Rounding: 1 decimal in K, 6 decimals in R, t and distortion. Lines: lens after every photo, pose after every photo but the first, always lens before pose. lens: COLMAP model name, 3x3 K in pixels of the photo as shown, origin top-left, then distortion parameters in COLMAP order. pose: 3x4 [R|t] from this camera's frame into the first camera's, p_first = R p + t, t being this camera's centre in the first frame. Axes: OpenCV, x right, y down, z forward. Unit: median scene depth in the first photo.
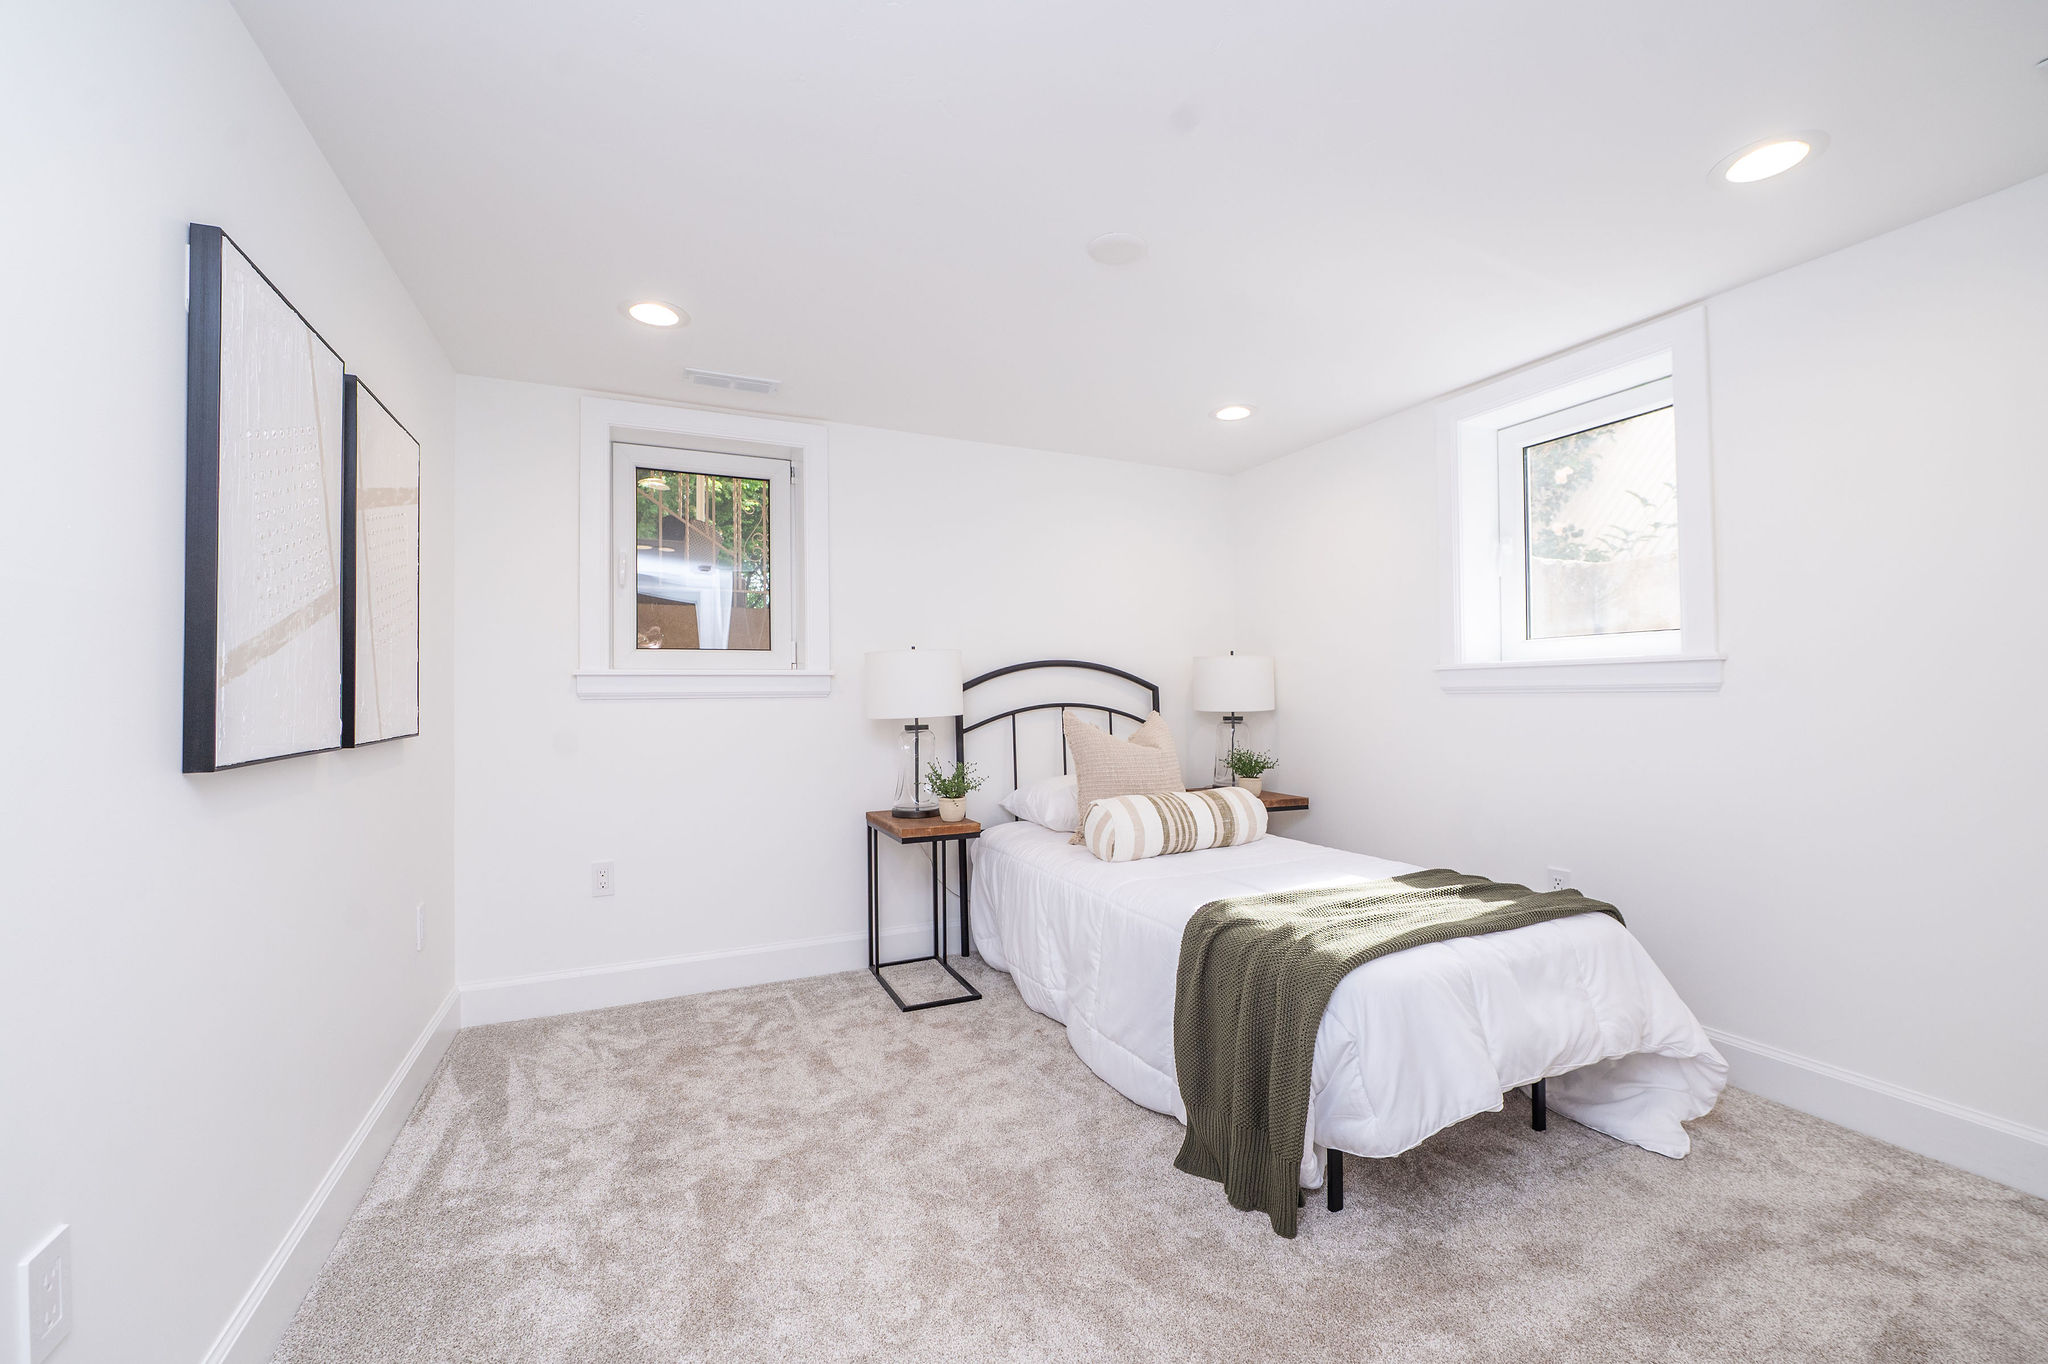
lens RADIAL K [[821.3, 0, 1024.0], [0, 821.3, 682.0], [0, 0, 1]] dist [-0.000058, -0.000012]
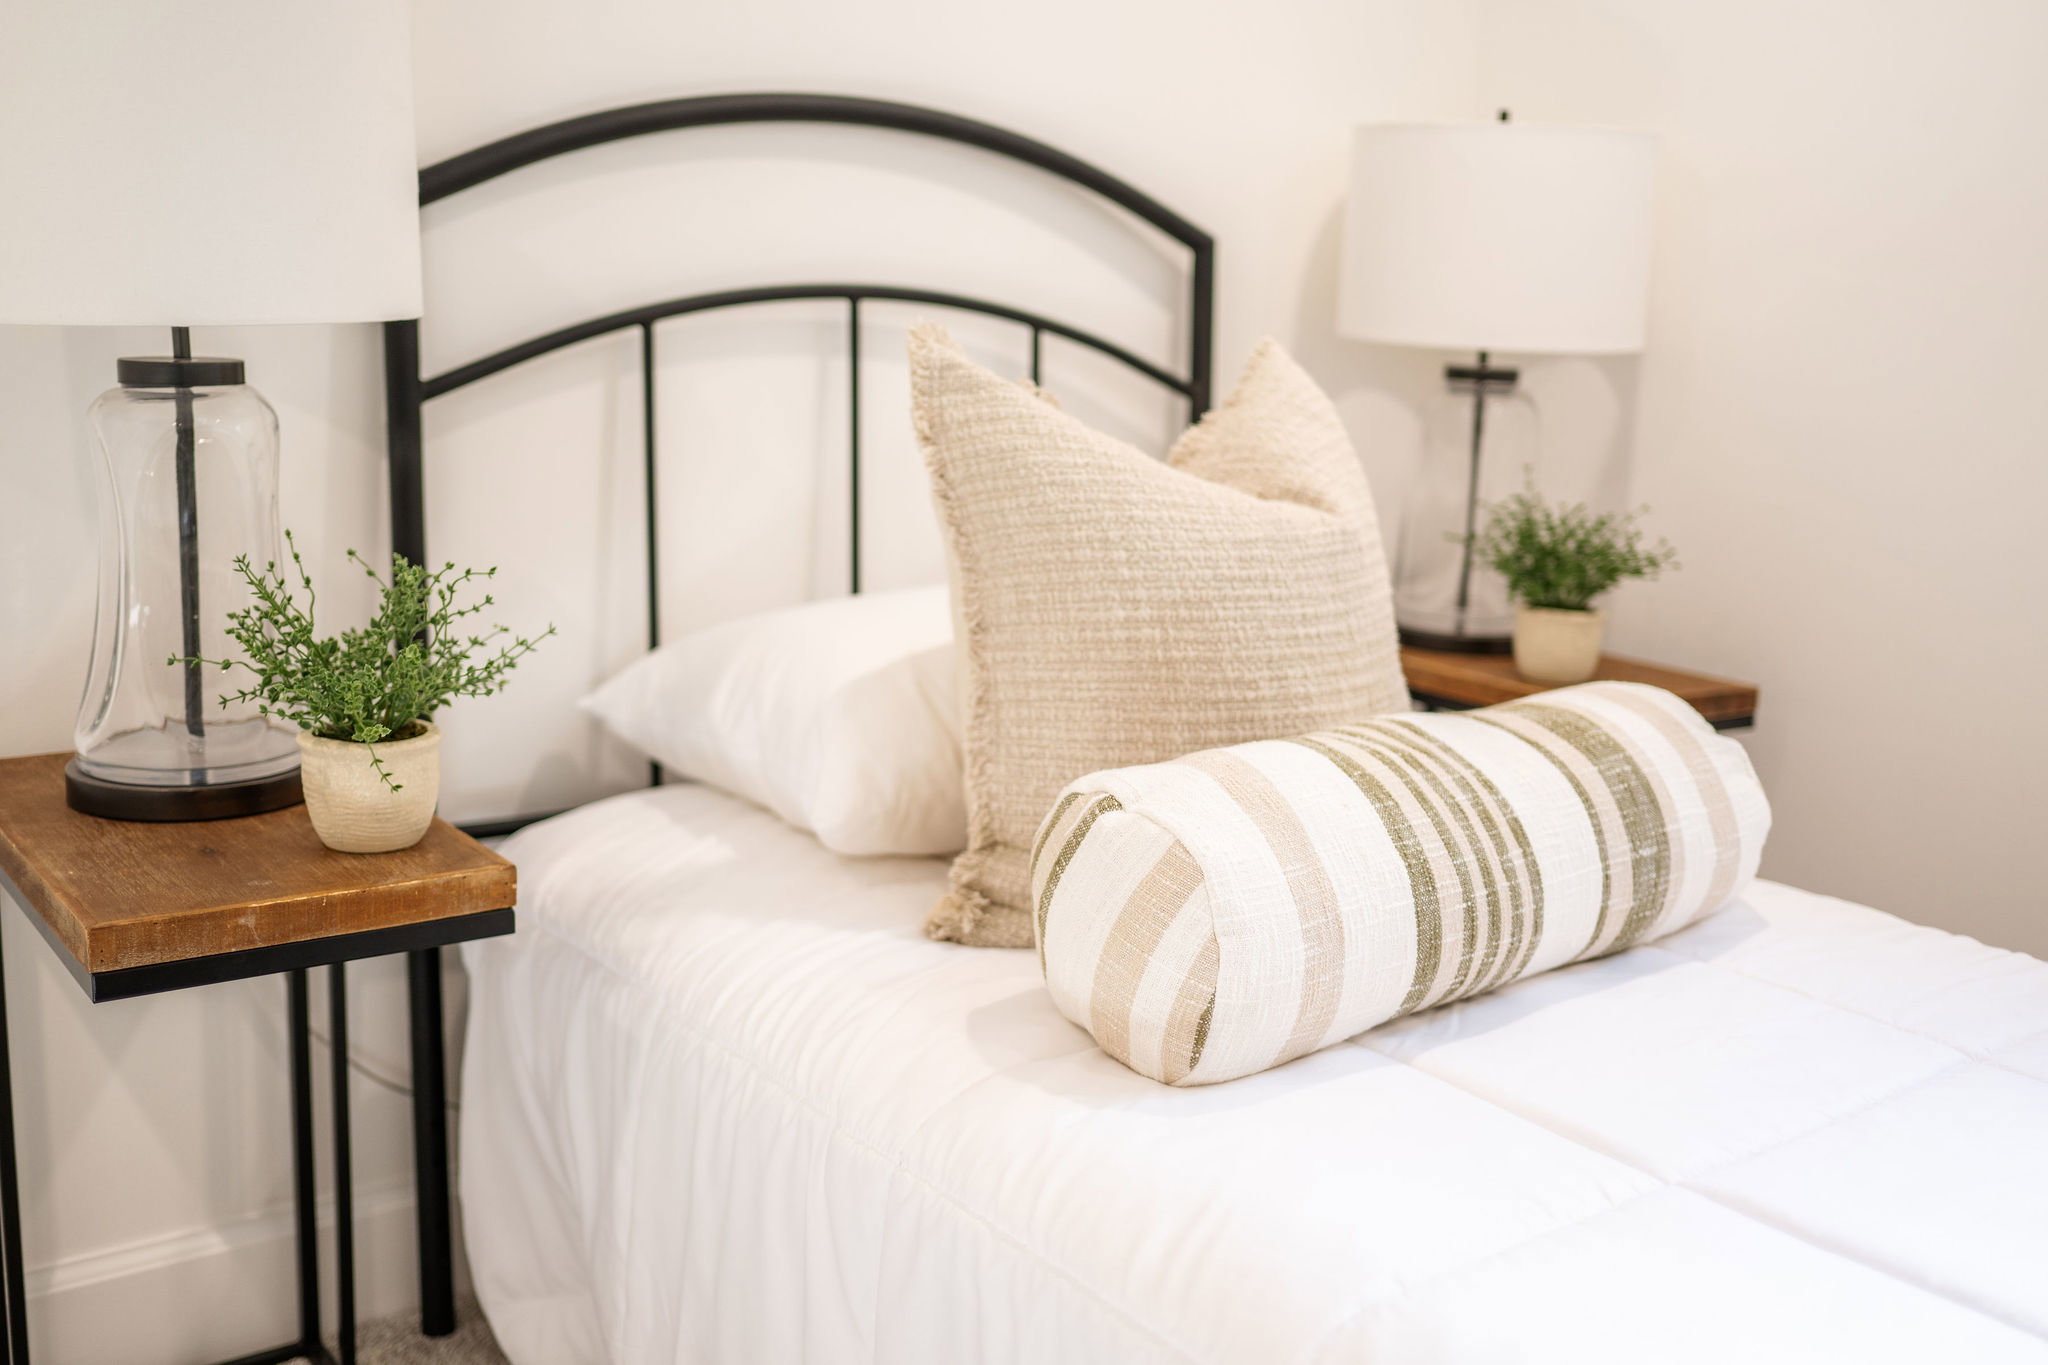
lens RADIAL K [[2031.2, 0, 1024.0], [0, 2031.2, 682.5], [0, 0, 1]] dist [-0.013885, 0.033051]
pose [[0.974420, 0.004592, 0.224689, -0.041334], [-0.053235, 0.976052, 0.210923, 0.013691], [-0.218339, -0.217489, 0.951329, 0.474419]]
